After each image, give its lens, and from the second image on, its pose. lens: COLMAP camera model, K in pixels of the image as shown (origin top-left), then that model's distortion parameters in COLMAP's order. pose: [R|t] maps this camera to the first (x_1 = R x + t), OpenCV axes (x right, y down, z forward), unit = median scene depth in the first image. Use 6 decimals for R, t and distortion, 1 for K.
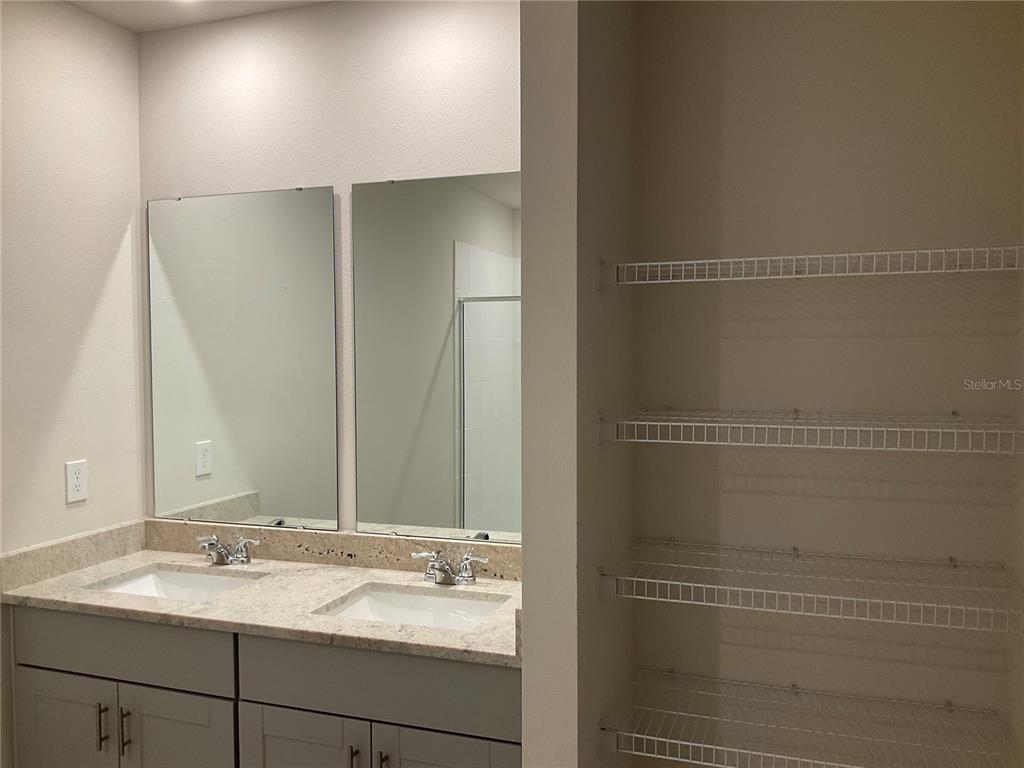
lens RADIAL K [[843.5, 0, 510.5], [0, 843.5, 381.3], [0, 0, 1]] dist [0.107704, -0.207947]
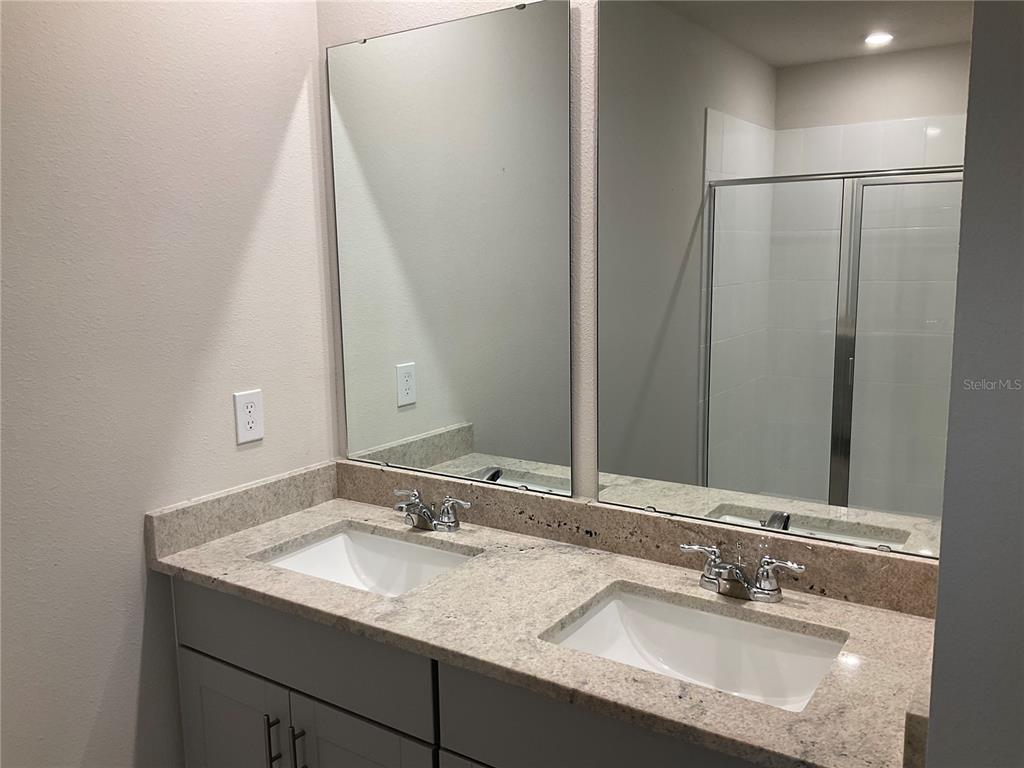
lens RADIAL K [[843.5, 0, 510.5], [0, 843.5, 381.3], [0, 0, 1]] dist [0.107704, -0.207947]
pose [[0.968137, 0.026583, -0.249008, -0.079069], [0.002178, 0.993418, 0.114521, -0.005146], [0.250413, -0.111414, 0.961707, 0.311274]]
